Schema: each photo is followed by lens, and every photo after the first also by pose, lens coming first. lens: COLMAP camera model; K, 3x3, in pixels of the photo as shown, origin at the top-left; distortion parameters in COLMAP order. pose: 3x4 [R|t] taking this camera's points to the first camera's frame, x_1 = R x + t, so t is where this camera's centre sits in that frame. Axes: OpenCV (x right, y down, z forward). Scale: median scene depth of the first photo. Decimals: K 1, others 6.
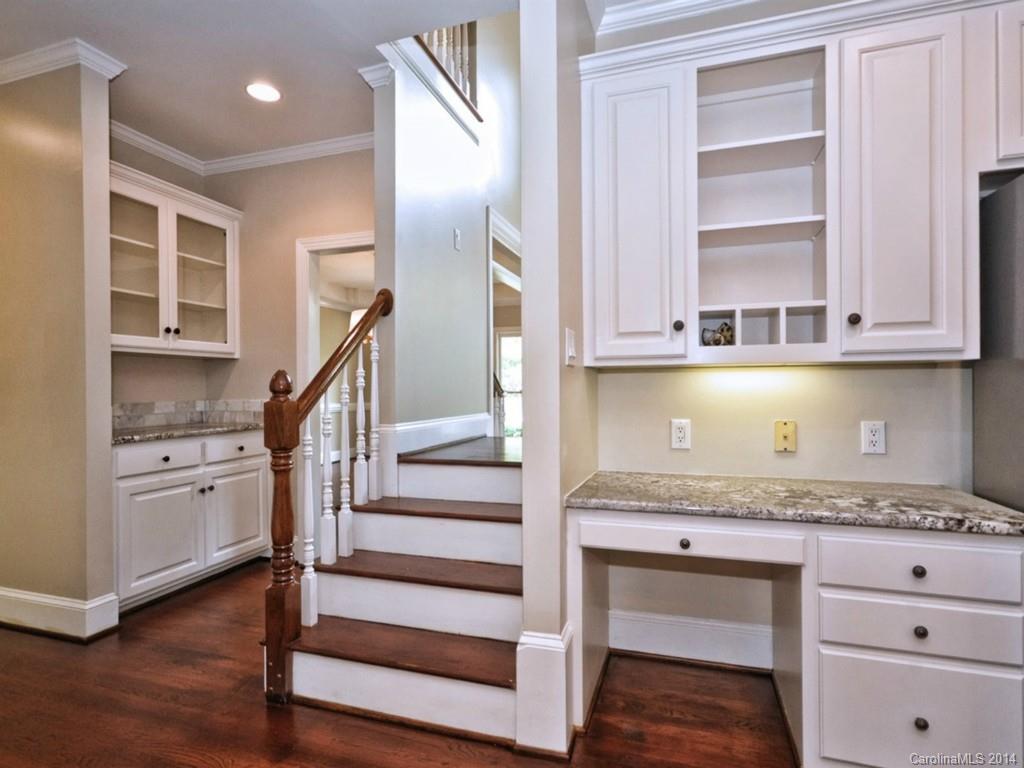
lens RADIAL K [[523.8, 0, 512.3], [0, 523.8, 387.4], [0, 0, 1]] dist [-0.006534, 0.000371]
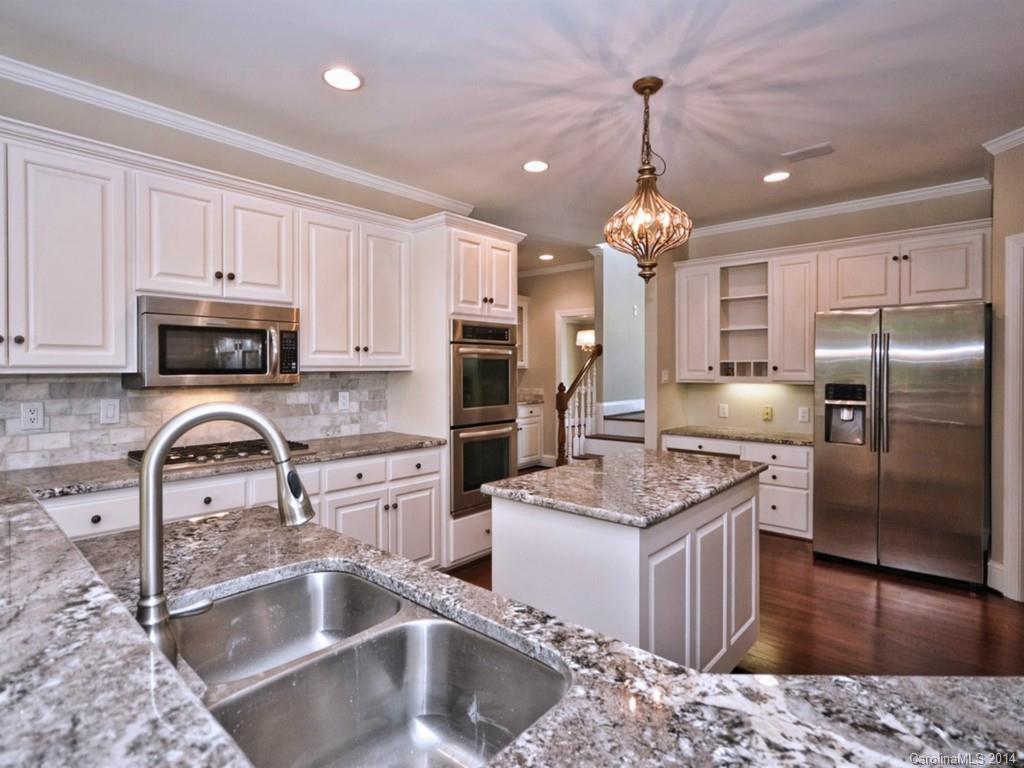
lens RADIAL K [[523.8, 0, 491.9], [0, 523.8, 369.8], [0, 0, 1]] dist [-0.006534, 0.000371]
pose [[0.905178, 0.004234, -0.425011, 0.393202], [-0.001206, 0.999972, 0.007392, -0.114633], [0.425030, -0.006178, 0.905158, -1.621309]]
